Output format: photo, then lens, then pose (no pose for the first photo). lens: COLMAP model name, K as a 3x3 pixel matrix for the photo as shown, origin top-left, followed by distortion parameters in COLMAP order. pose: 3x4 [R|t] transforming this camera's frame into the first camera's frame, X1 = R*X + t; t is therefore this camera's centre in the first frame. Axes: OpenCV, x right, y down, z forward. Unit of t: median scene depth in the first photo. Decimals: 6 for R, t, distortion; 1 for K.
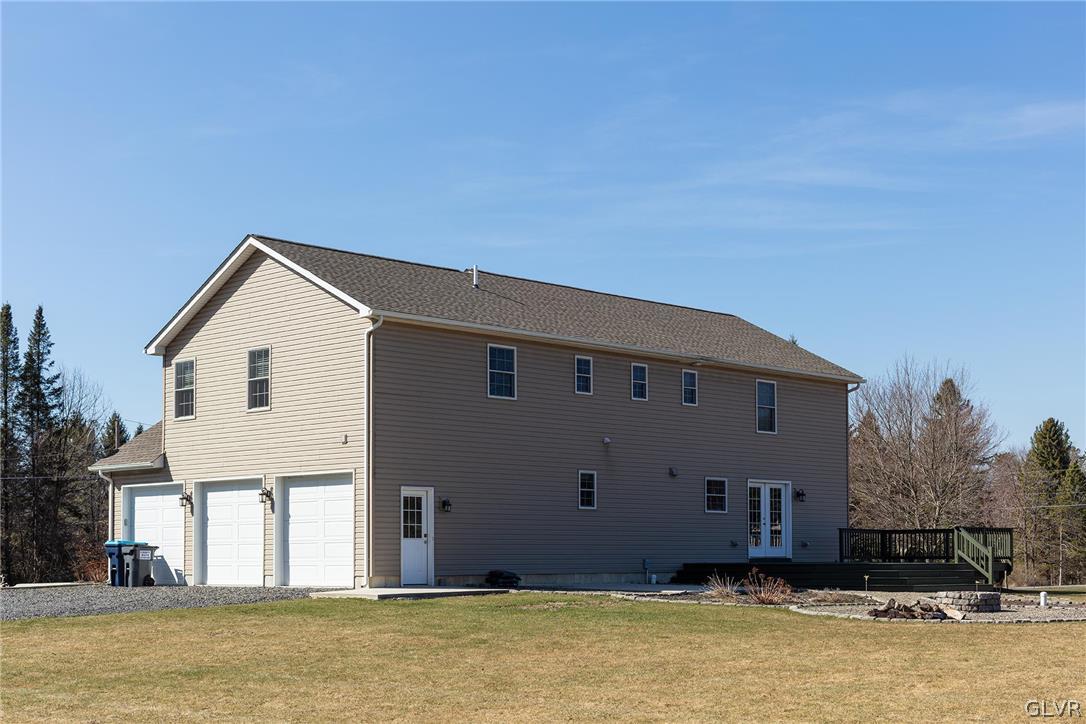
lens RADIAL K [[1547.4, 0, 543.0], [0, 1547.4, 362.0], [0, 0, 1]] dist [0.123994, 0.004077]
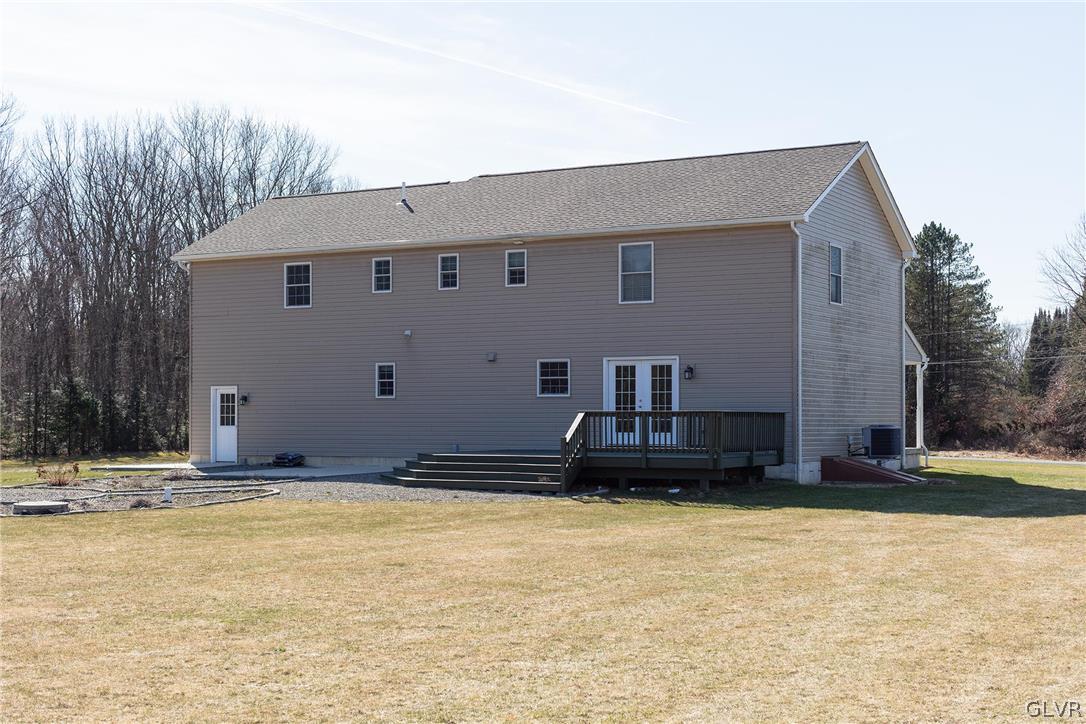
lens RADIAL K [[1547.4, 0, 543.0], [0, 1547.4, 362.0], [0, 0, 1]] dist [0.123994, 0.004077]
pose [[0.267809, -0.053895, -0.961964, 1.091442], [0.105122, 0.994108, -0.026430, 0.108765], [0.957720, -0.094045, 0.271896, 0.803201]]
